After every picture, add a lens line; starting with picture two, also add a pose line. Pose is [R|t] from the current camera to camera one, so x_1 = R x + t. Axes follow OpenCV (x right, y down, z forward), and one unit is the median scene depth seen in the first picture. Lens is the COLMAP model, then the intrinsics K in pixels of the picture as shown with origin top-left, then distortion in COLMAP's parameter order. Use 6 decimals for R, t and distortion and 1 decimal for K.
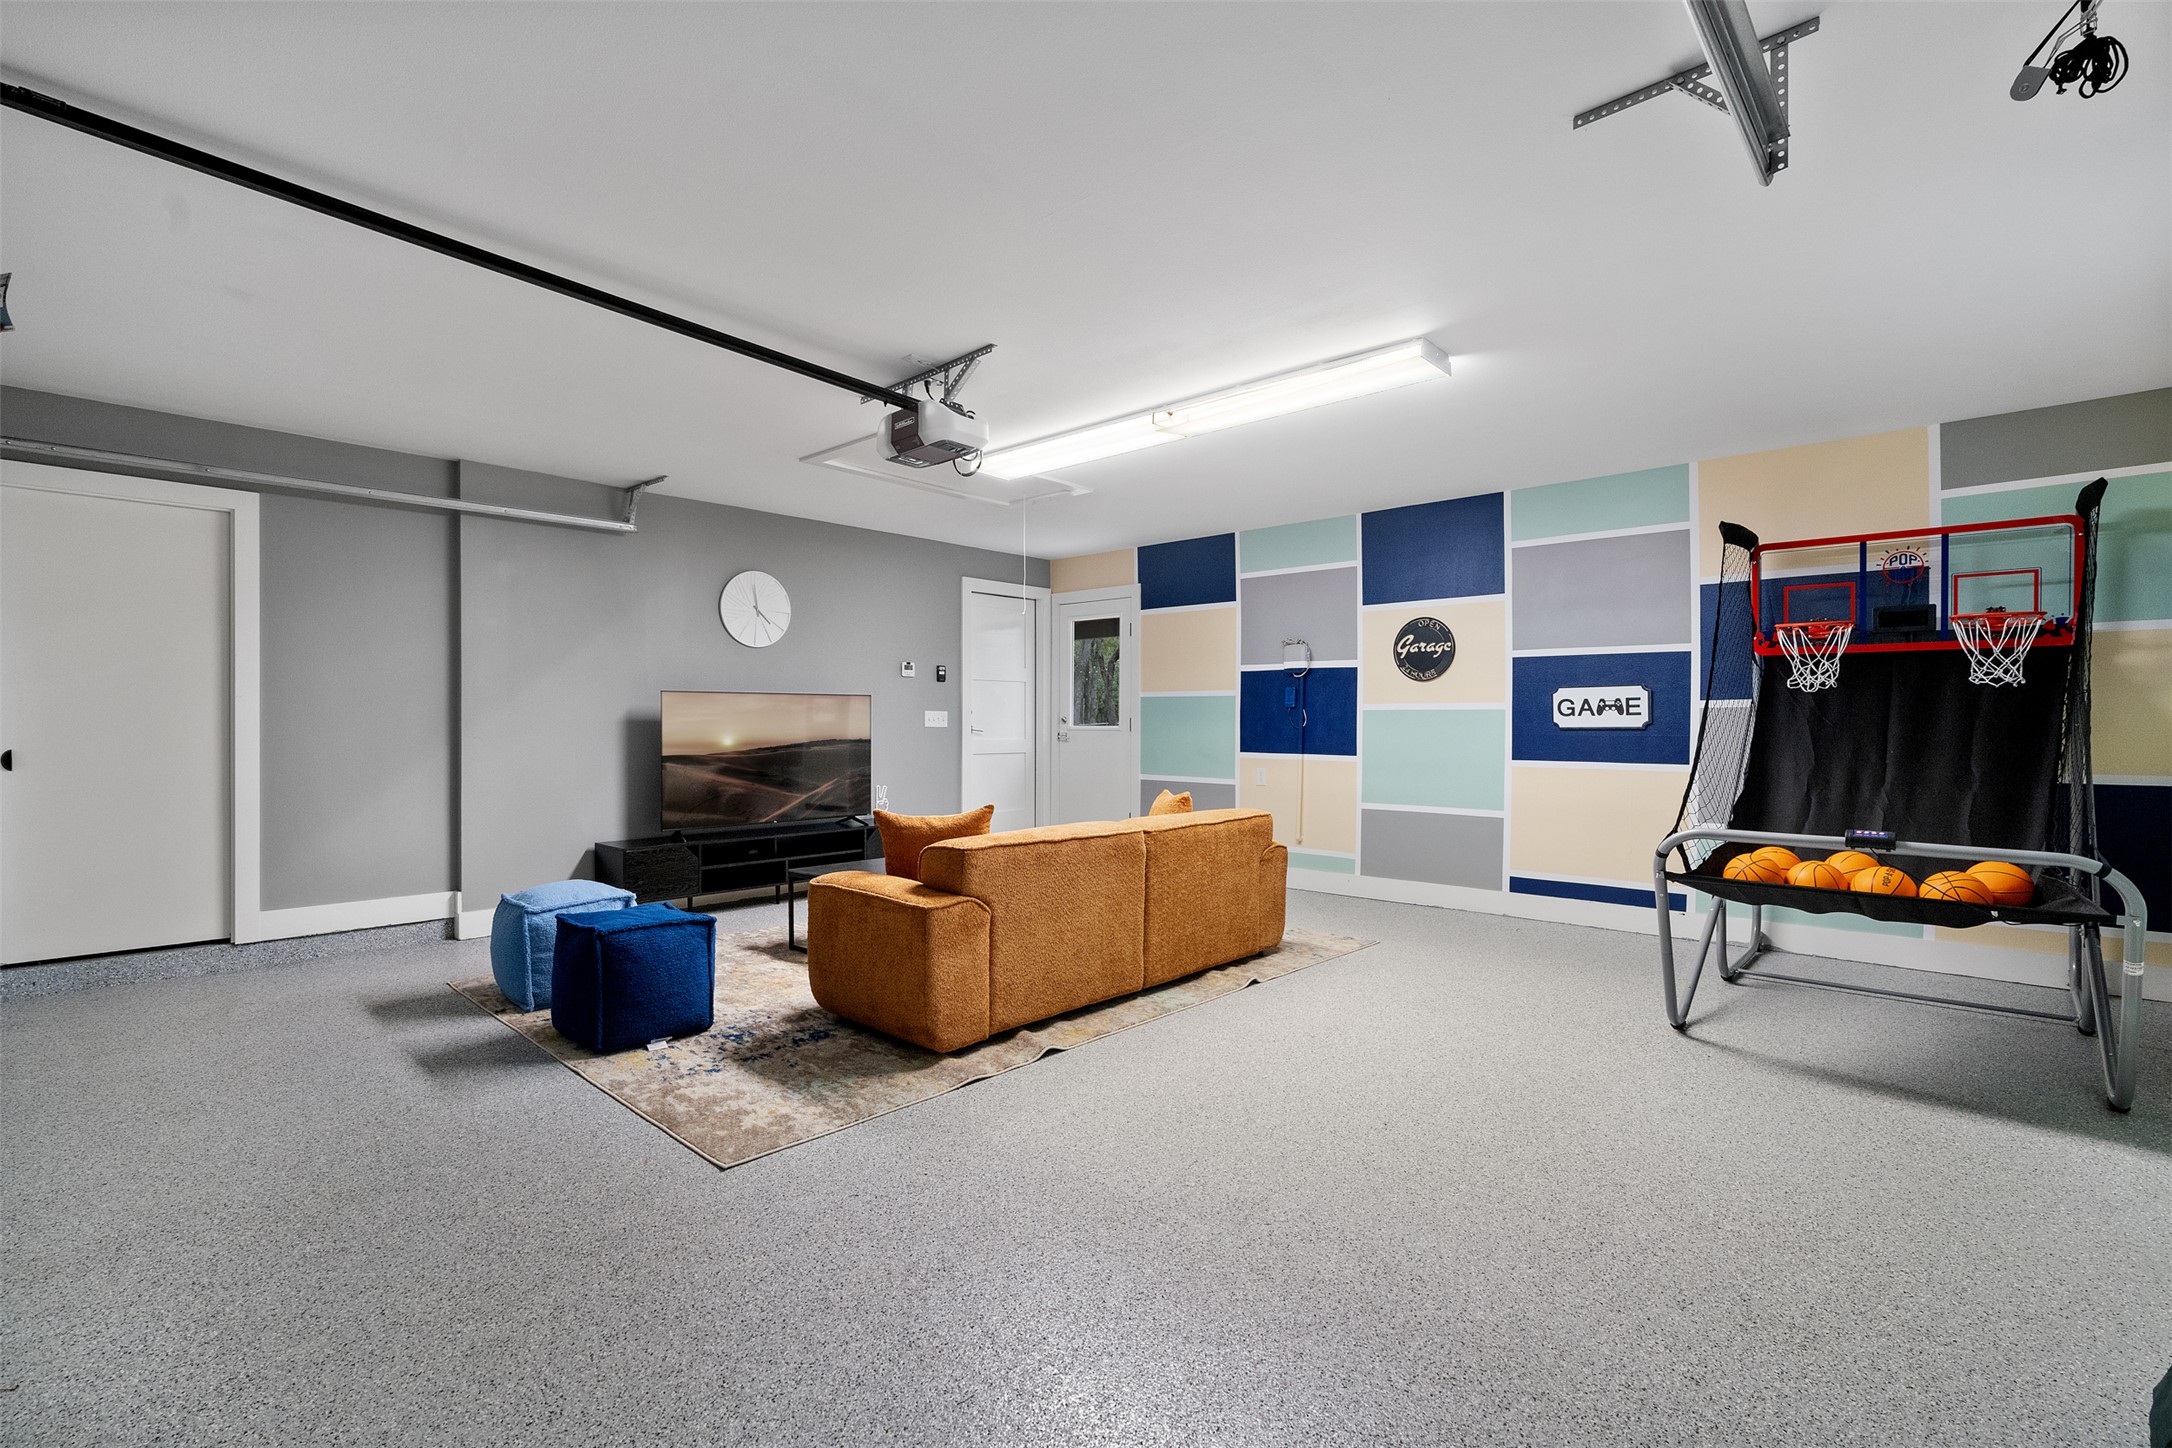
lens RADIAL K [[983.1, 0, 1086.0], [0, 983.1, 724.0], [0, 0, 1]] dist [0.002538, 0.000311]
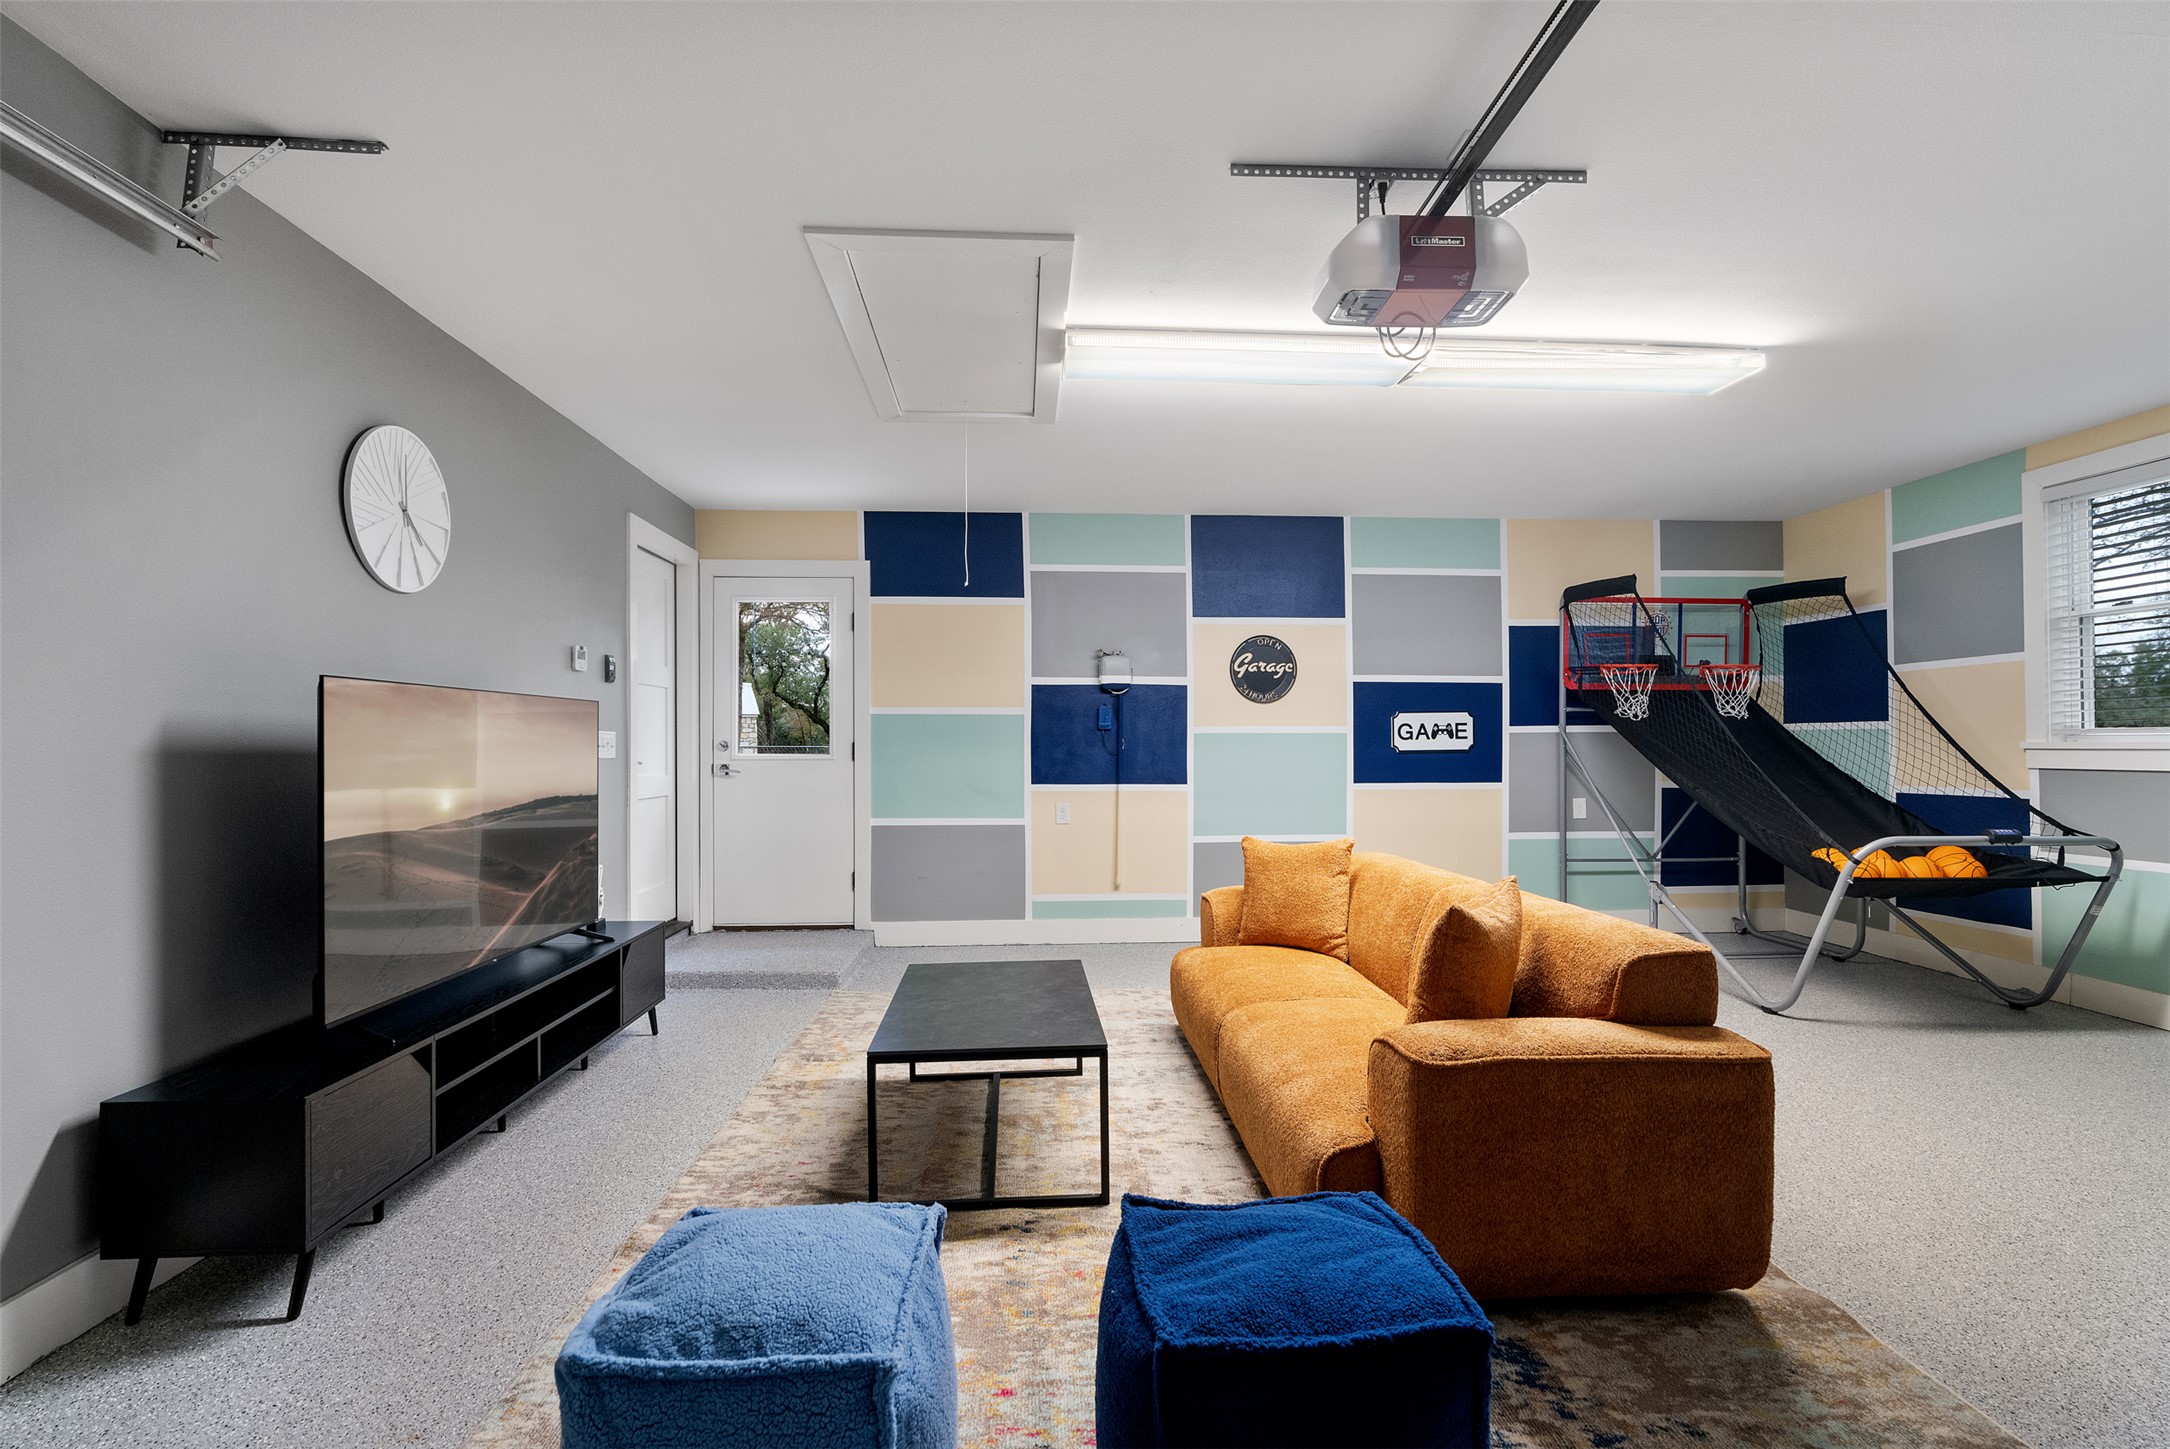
lens RADIAL K [[998.4, 0, 1083.9], [0, 998.4, 741.4], [0, 0, 1]] dist [-0.000480, 0.000220]
pose [[0.690211, -0.002812, 0.723603, -0.498982], [0.005670, 0.999983, -0.001522, -0.006252], [-0.723586, 0.005154, 0.690215, 0.488386]]
